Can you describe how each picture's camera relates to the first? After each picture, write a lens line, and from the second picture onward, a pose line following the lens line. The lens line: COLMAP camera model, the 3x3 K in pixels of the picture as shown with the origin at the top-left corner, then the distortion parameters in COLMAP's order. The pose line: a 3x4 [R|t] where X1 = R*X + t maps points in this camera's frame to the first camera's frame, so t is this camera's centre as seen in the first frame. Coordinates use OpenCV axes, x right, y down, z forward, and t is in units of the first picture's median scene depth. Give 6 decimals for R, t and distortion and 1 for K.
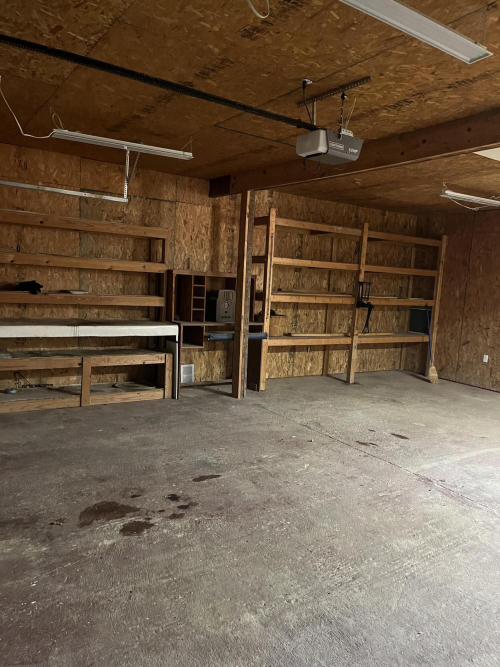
lens RADIAL K [[495.2, 0, 246.5], [0, 495.2, 334.8], [0, 0, 1]] dist [0.011192, -0.009193]
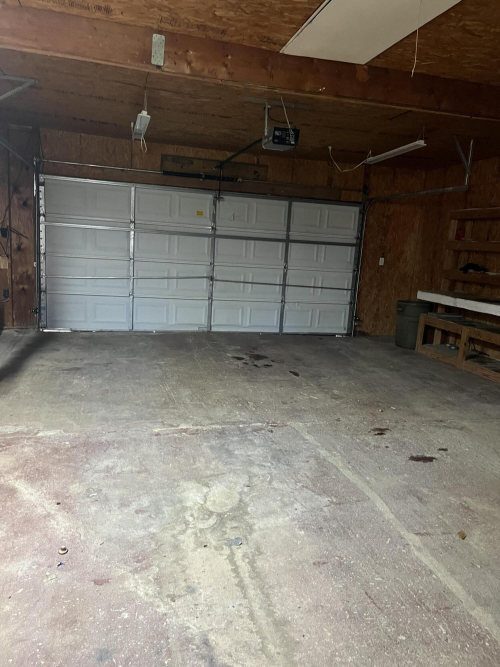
lens RADIAL K [[495.2, 0, 246.8], [0, 495.2, 333.6], [0, 0, 1]] dist [0.011192, -0.009193]
pose [[-0.289300, 0.099263, -0.952078, 1.119653], [-0.183616, 0.970385, 0.156966, -0.034824], [0.939463, 0.220227, -0.262506, 0.986952]]
